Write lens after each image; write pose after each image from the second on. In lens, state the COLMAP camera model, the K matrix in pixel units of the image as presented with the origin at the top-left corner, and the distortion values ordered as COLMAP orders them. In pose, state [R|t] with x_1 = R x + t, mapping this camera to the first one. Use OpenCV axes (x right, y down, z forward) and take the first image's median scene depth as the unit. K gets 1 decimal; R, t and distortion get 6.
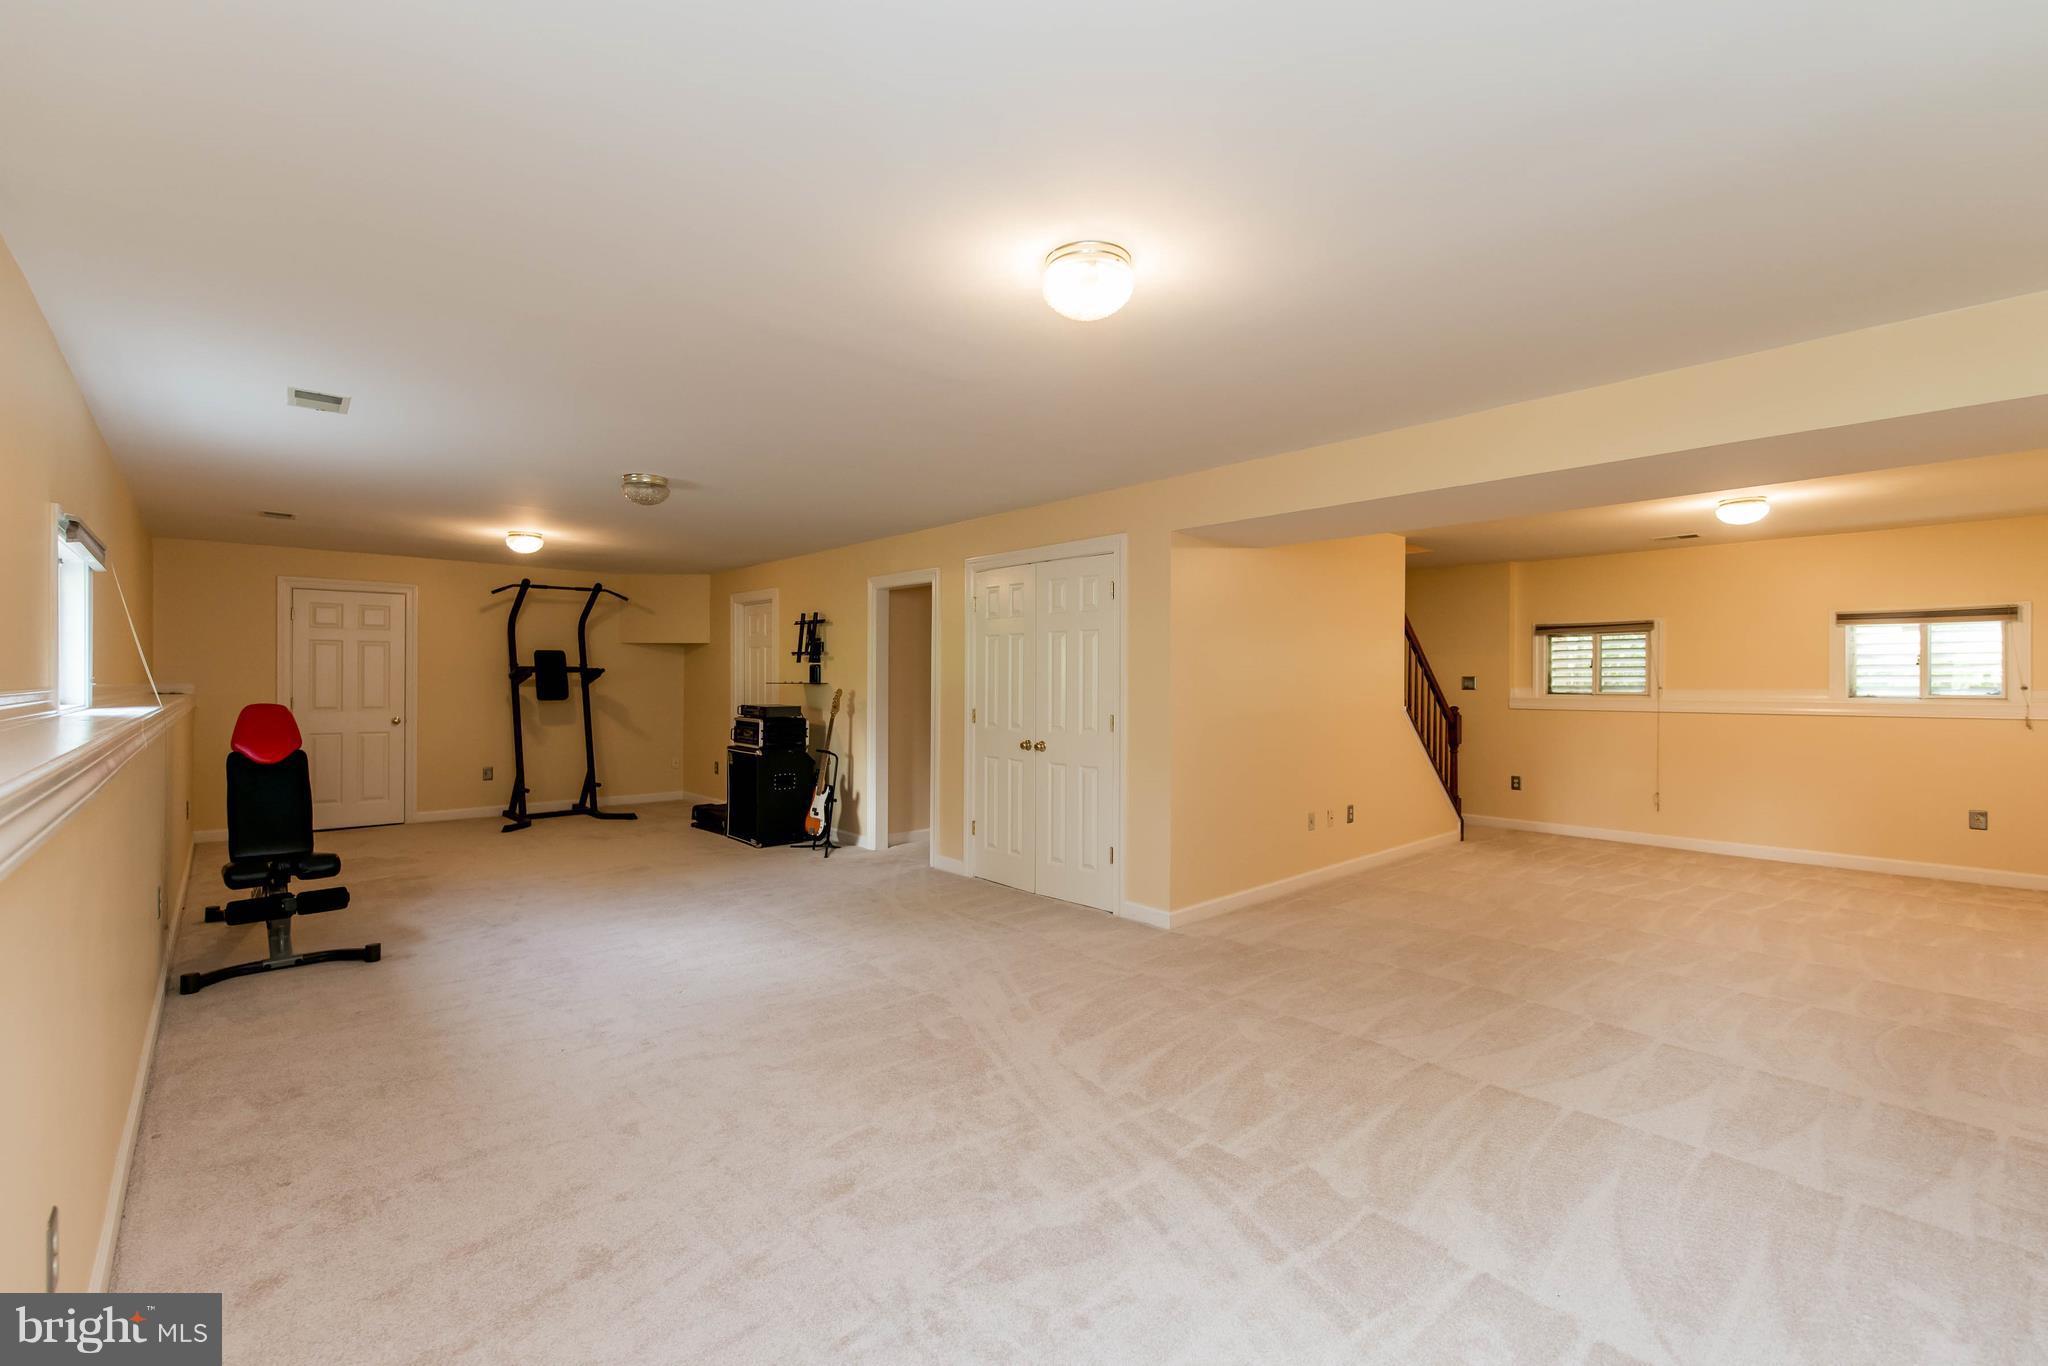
lens RADIAL K [[877.6, 0, 1024.0], [0, 877.6, 683.0], [0, 0, 1]] dist [0.003311, 0.000098]
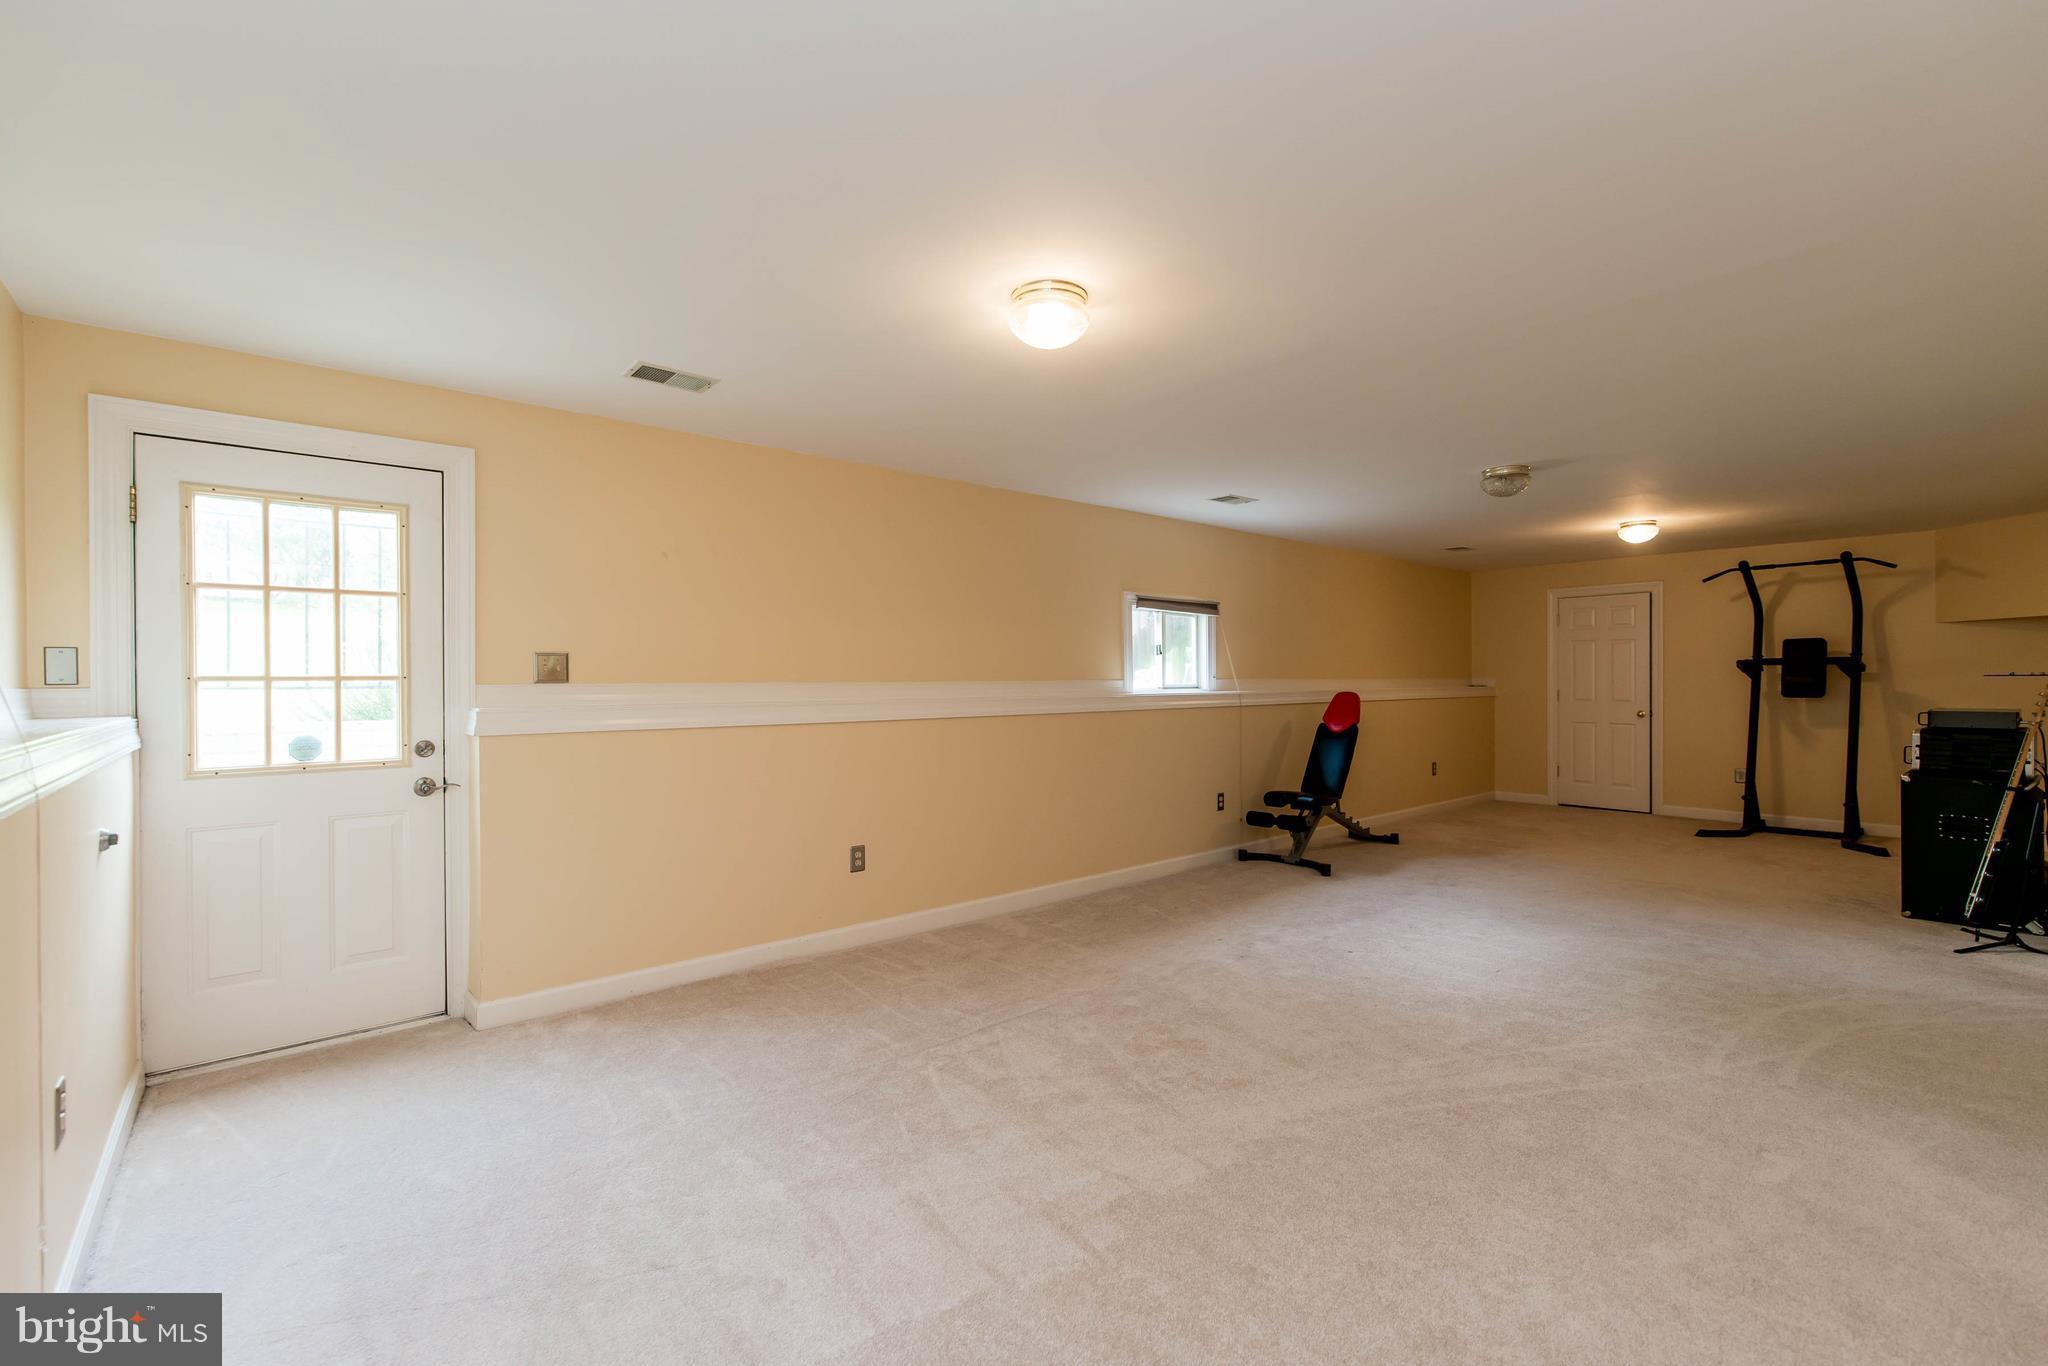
lens RADIAL K [[877.6, 0, 1024.0], [0, 877.6, 683.0], [0, 0, 1]] dist [0.003311, 0.000098]
pose [[-0.021789, 0.002335, -0.999760, 0.436154], [0.002001, 0.999995, 0.002292, 0.003272], [0.999761, -0.001951, -0.021793, 0.360327]]
